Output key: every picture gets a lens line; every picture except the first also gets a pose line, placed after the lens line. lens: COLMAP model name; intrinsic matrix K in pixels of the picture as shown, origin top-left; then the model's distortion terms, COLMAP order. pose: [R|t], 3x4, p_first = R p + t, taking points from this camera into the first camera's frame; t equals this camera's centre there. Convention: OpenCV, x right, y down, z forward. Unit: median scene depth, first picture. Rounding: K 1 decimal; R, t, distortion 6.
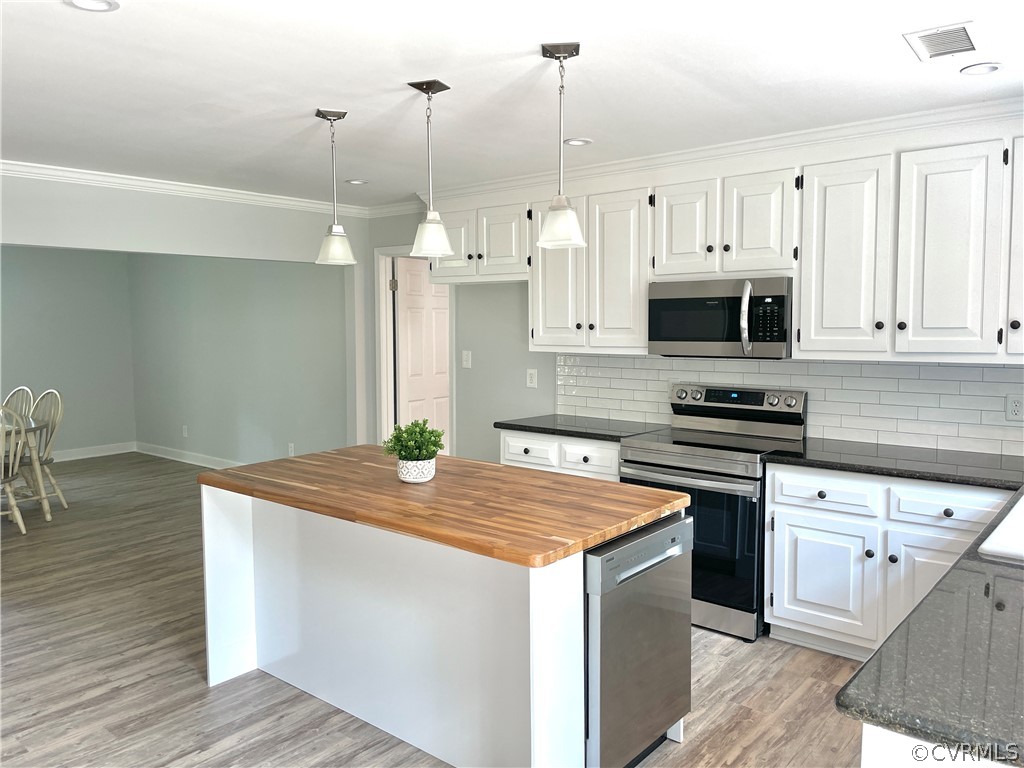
lens RADIAL K [[776.9, 0, 509.8], [0, 776.9, 376.8], [0, 0, 1]] dist [0.055032, -0.077130]
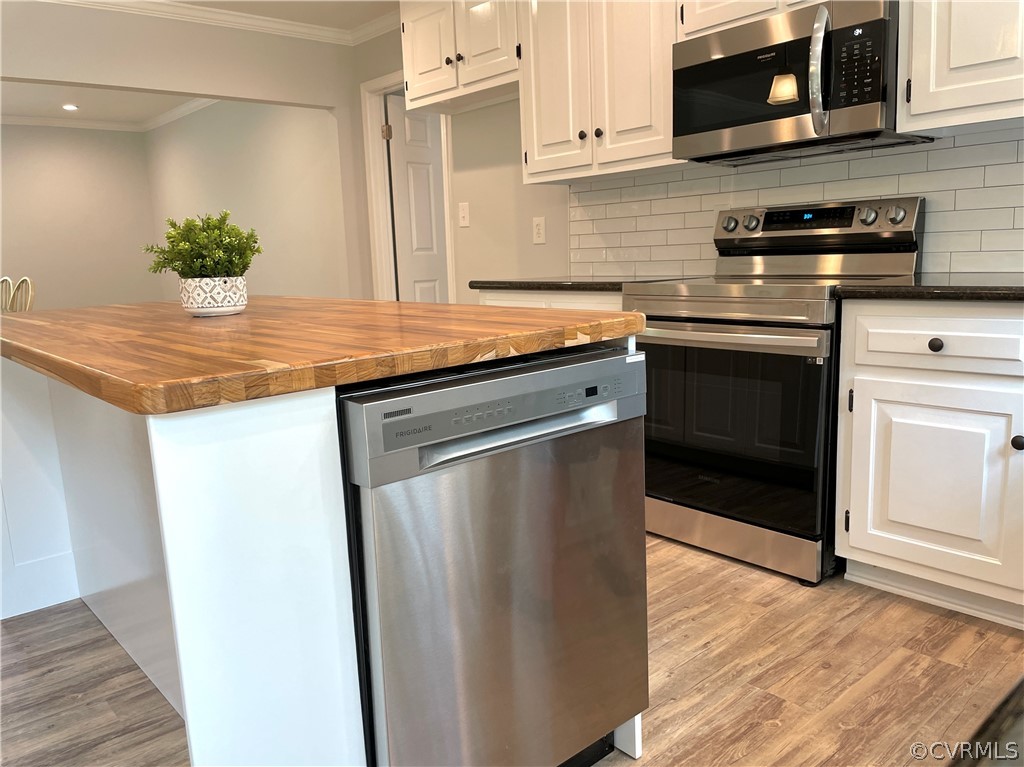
lens RADIAL K [[776.9, 0, 507.8], [0, 776.9, 385.4], [0, 0, 1]] dist [0.055032, -0.077130]
pose [[0.986940, -0.005224, -0.161004, 0.169571], [0.021094, 0.995059, 0.097016, 0.111014], [0.159702, -0.099145, 0.982174, 0.355302]]
